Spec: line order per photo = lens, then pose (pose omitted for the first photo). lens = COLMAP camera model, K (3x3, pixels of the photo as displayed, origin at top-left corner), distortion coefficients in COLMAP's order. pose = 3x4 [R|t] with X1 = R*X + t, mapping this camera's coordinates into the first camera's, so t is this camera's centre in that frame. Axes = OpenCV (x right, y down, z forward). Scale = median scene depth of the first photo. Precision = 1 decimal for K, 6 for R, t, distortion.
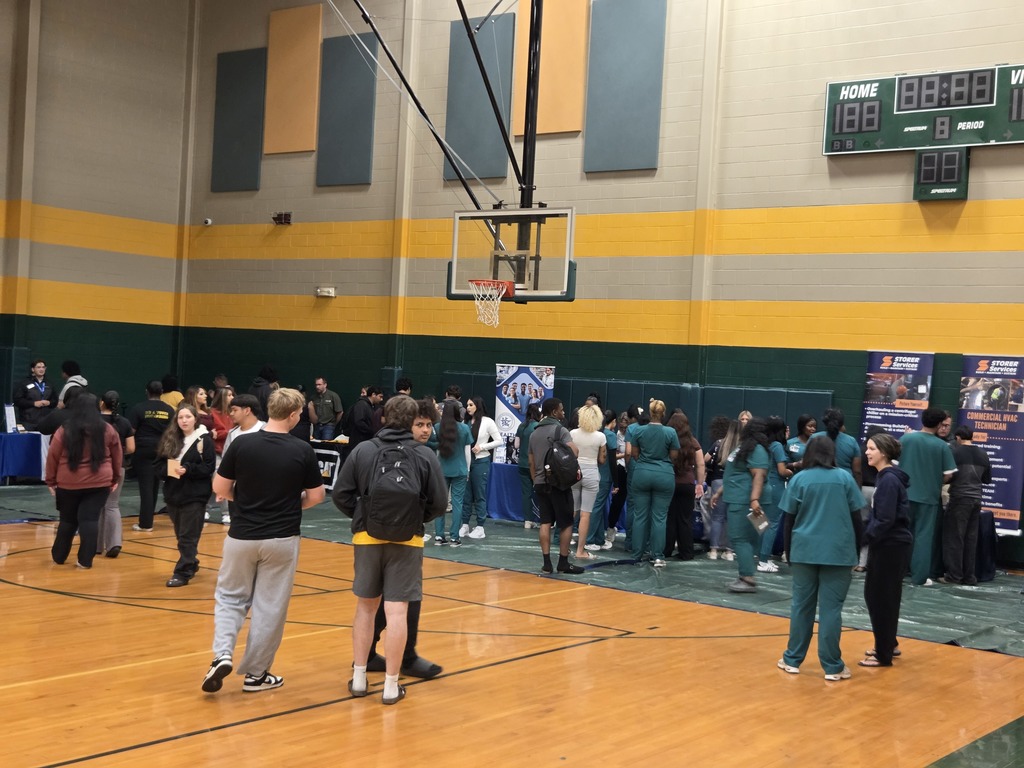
lens RADIAL K [[1393.0, 0, 509.9], [0, 1393.0, 385.9], [0, 0, 1]] dist [0.043577, 0.000000]
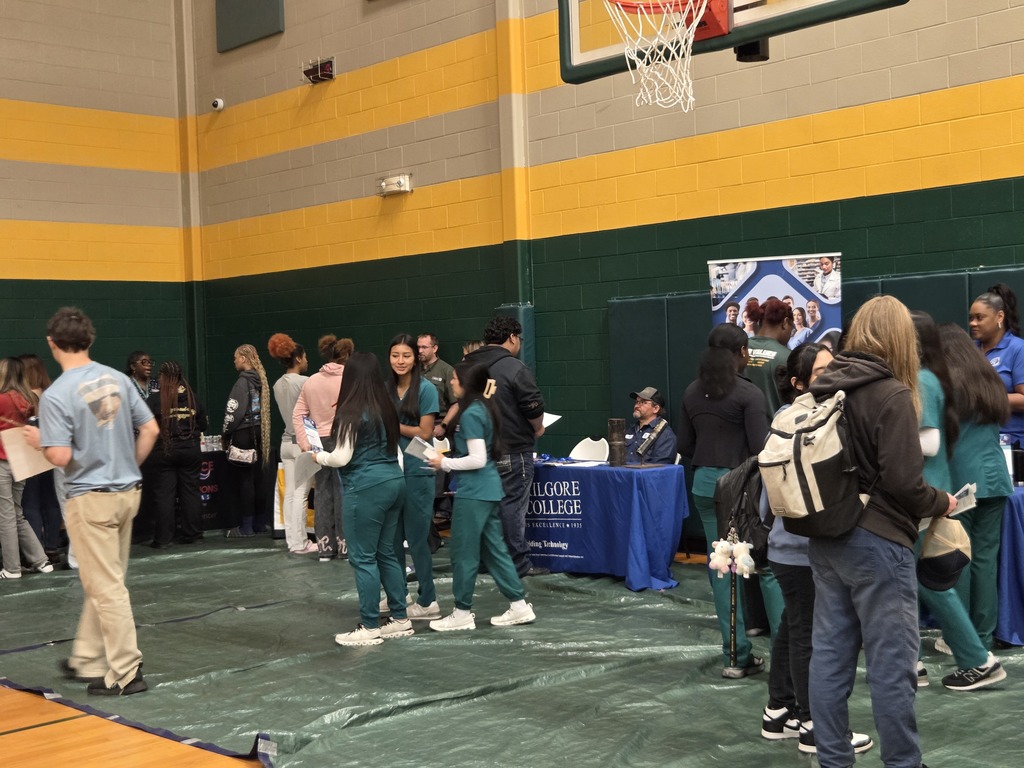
lens RADIAL K [[1393.0, 0, 510.5], [0, 1393.0, 379.4], [0, 0, 1]] dist [0.043577, 0.000000]
pose [[0.982753, -0.082679, -0.165412, -0.000788], [0.082941, 0.996540, -0.005333, 0.016658], [0.165281, -0.008478, 0.986210, 0.446123]]
